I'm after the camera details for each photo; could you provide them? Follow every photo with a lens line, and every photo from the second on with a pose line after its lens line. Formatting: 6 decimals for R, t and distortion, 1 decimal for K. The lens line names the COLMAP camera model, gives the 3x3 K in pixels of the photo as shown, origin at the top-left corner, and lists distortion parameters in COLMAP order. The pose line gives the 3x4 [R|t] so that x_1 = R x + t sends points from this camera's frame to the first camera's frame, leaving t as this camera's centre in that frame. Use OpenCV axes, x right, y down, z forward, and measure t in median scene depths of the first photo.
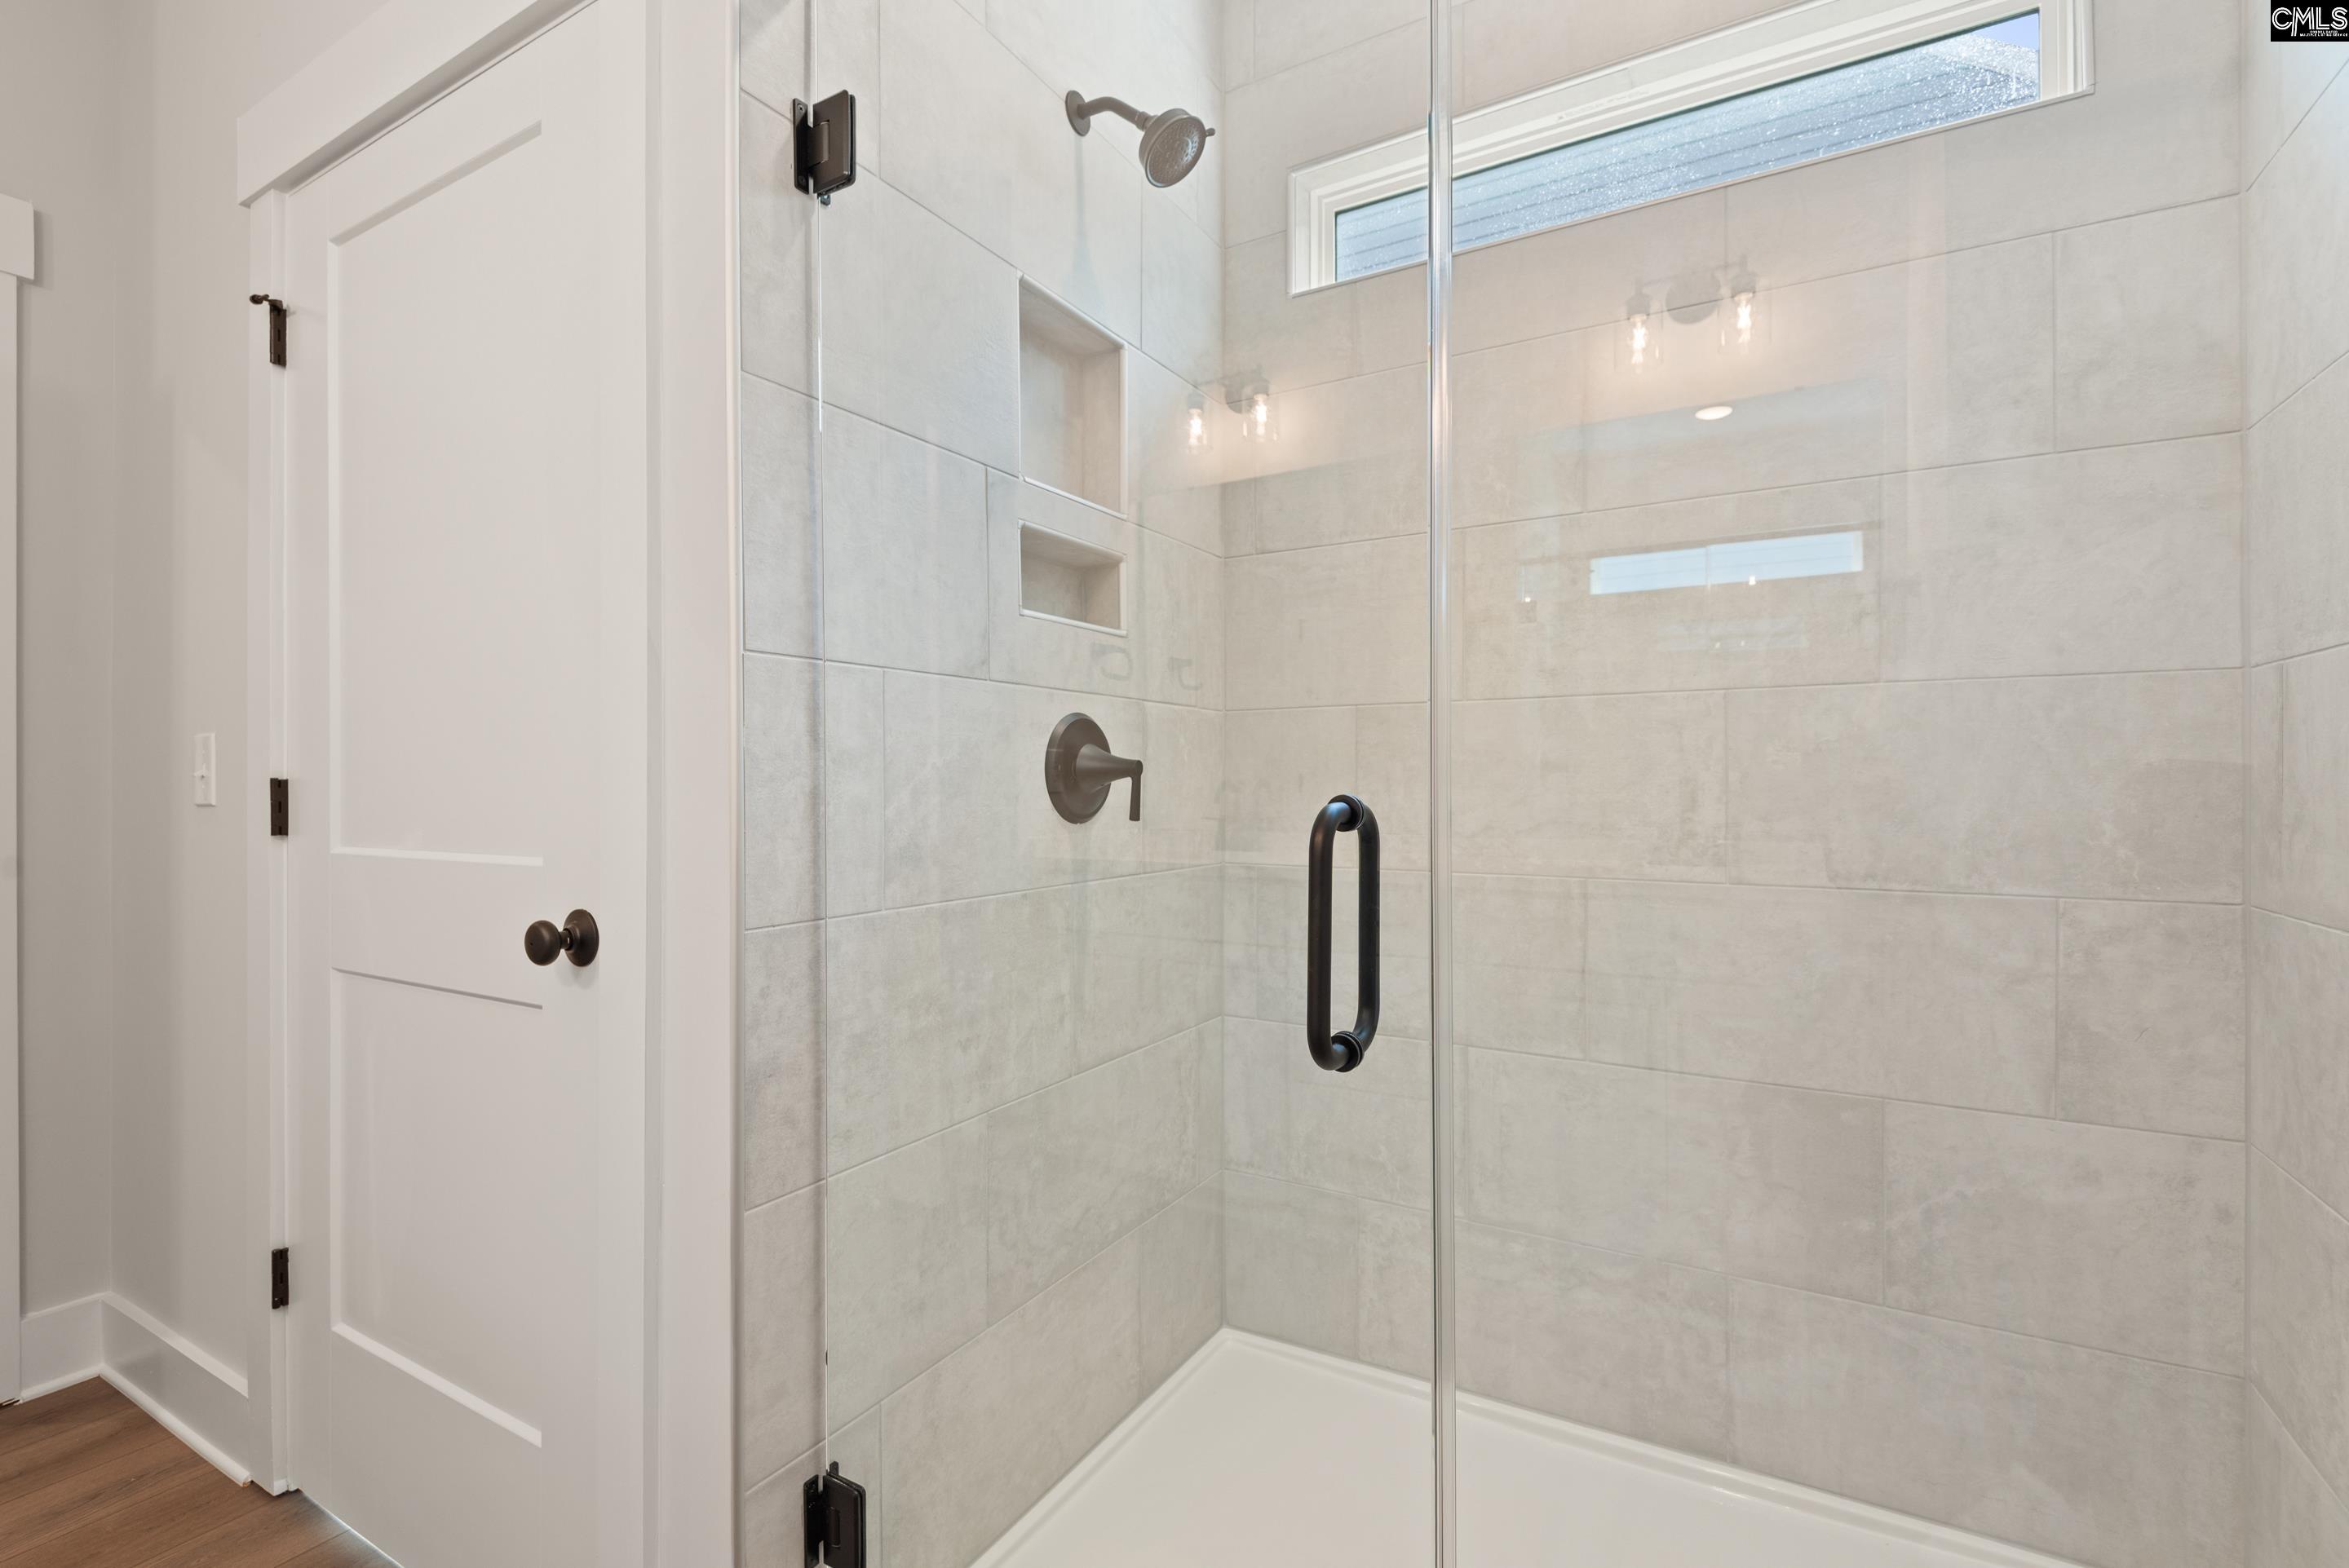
lens RADIAL K [[1048.2, 0, 1174.5], [0, 1048.2, 784.0], [0, 0, 1]] dist [0.012095, -0.009155]
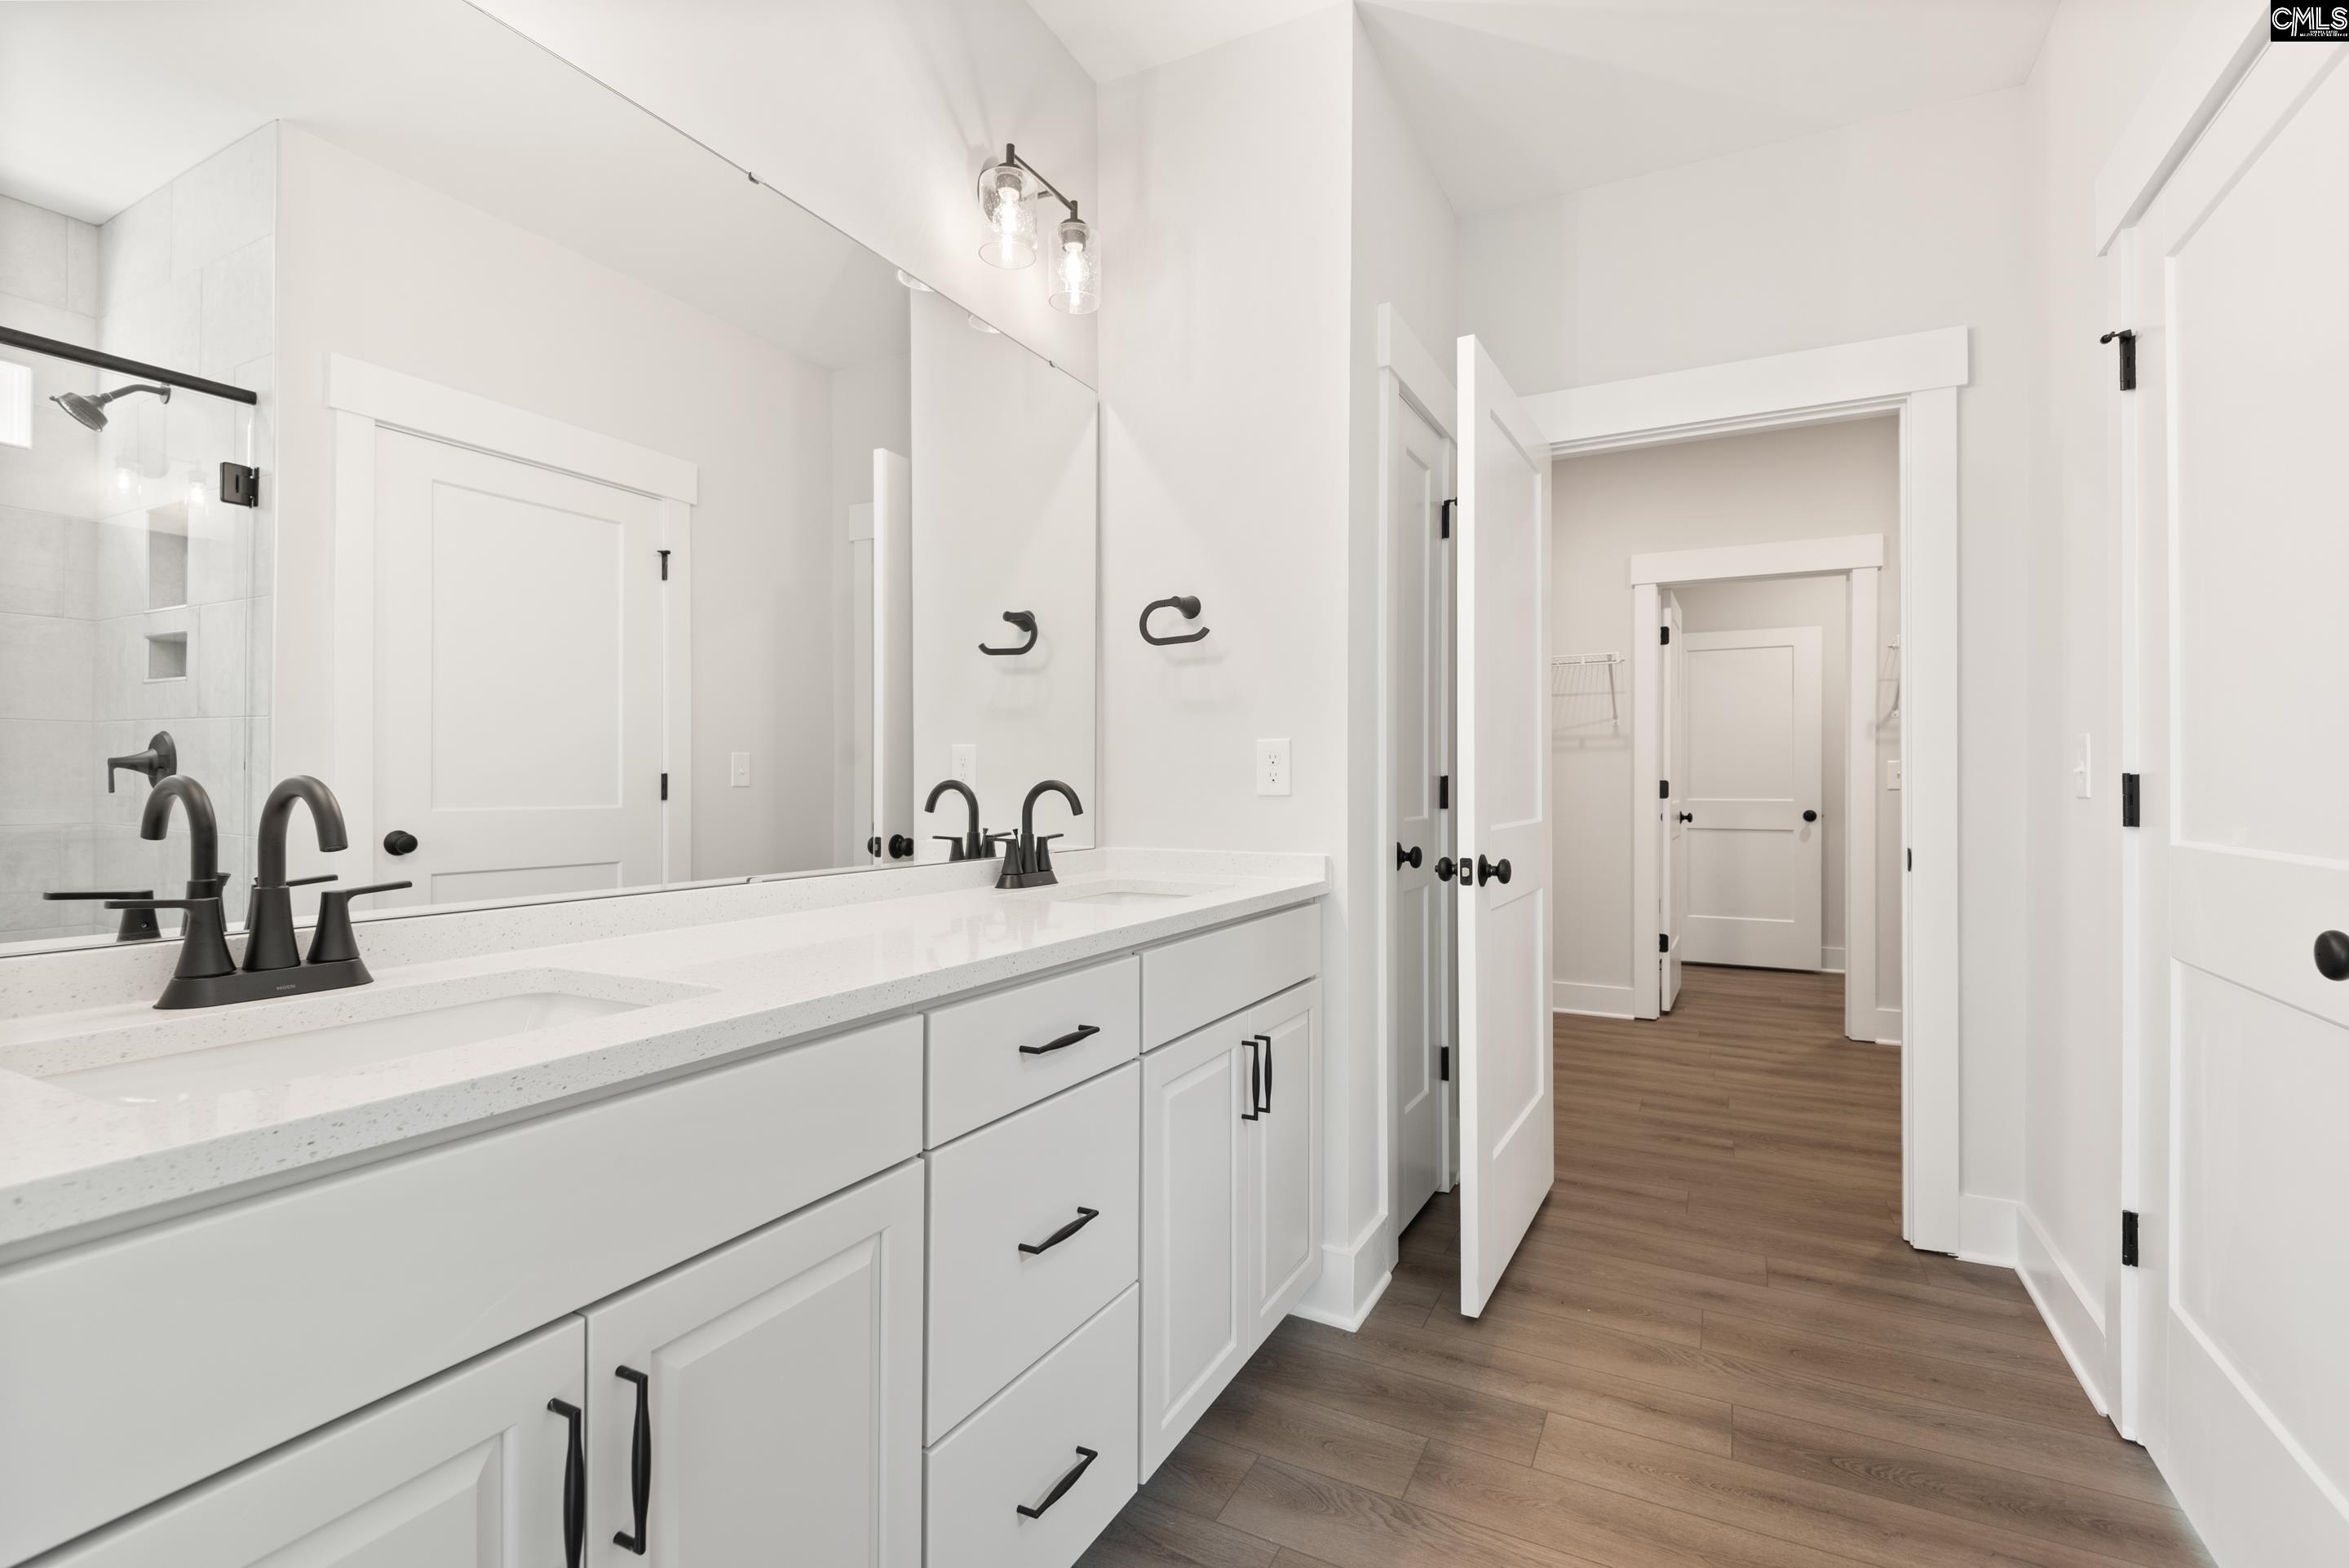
lens RADIAL K [[1048.2, 0, 1174.5], [0, 1048.2, 784.0], [0, 0, 1]] dist [0.012095, -0.009155]
pose [[0.035309, 0.005328, -0.999362, 0.174644], [-0.000043, 0.999986, 0.005330, -0.000530], [0.999376, -0.000145, 0.035308, -0.012534]]
